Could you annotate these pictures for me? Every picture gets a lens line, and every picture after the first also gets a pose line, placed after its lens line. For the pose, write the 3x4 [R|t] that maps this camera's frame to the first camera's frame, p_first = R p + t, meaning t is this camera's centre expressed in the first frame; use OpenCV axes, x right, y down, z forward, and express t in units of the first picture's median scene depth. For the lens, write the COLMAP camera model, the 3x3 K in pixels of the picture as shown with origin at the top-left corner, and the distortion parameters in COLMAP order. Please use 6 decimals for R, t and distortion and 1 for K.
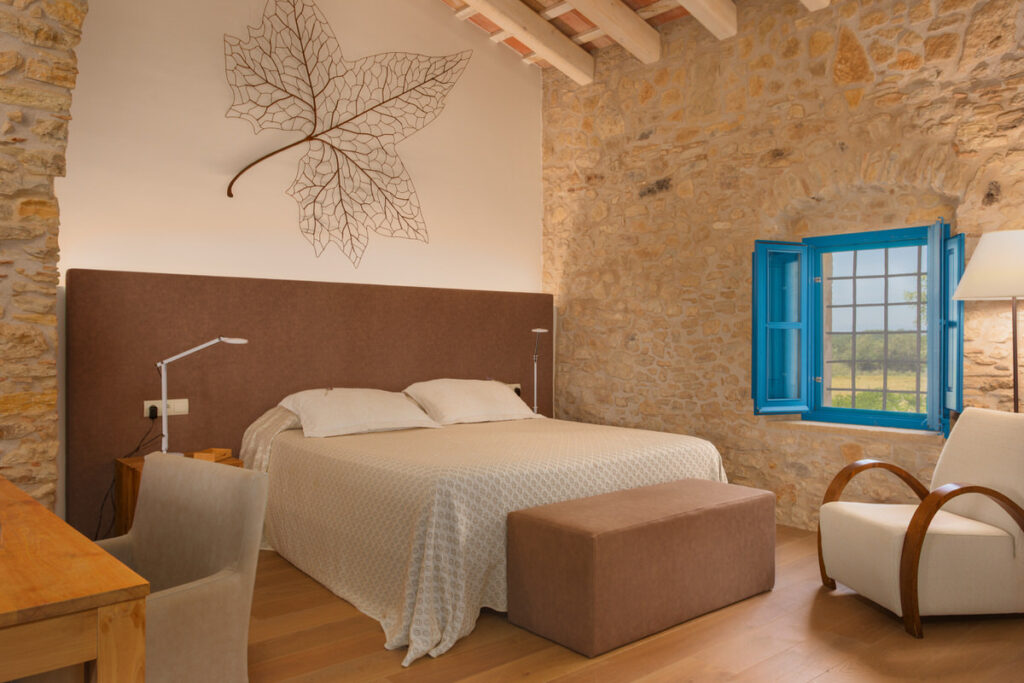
lens RADIAL K [[777.9, 0, 512.0], [0, 777.9, 341.5], [0, 0, 1]] dist [0.007856, 0.003449]
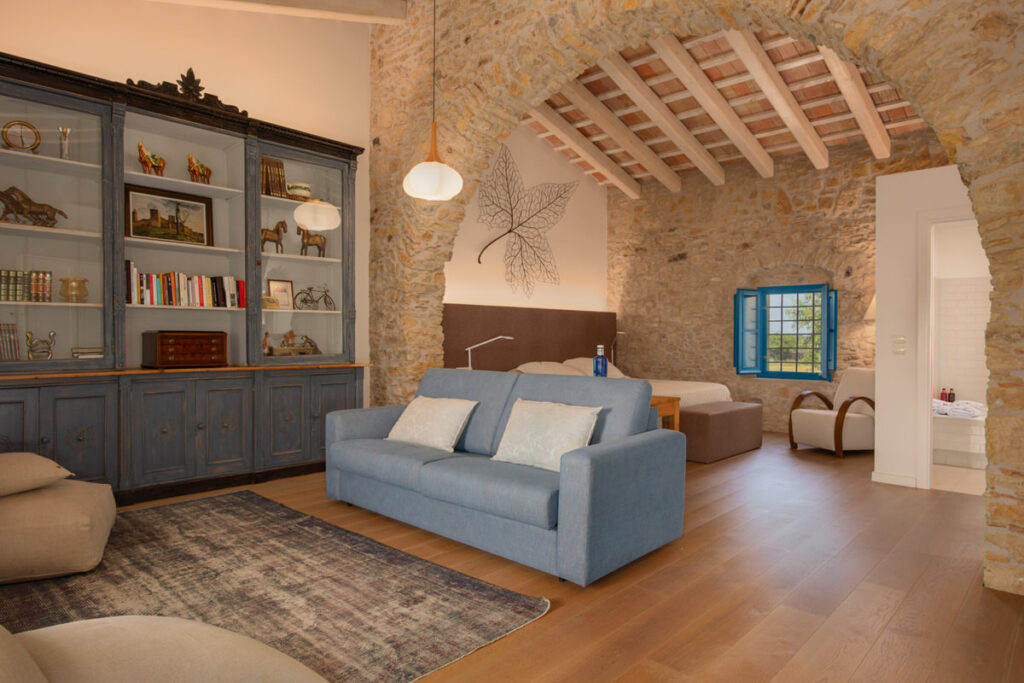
lens RADIAL K [[642.2, 0, 512.0], [0, 642.2, 341.5], [0, 0, 1]] dist [-0.003109, -0.000443]
pose [[0.993368, 0.000832, 0.114973, -0.431685], [-0.001228, 0.999994, 0.003375, 0.002823], [-0.114969, -0.003493, 0.993363, -0.556121]]
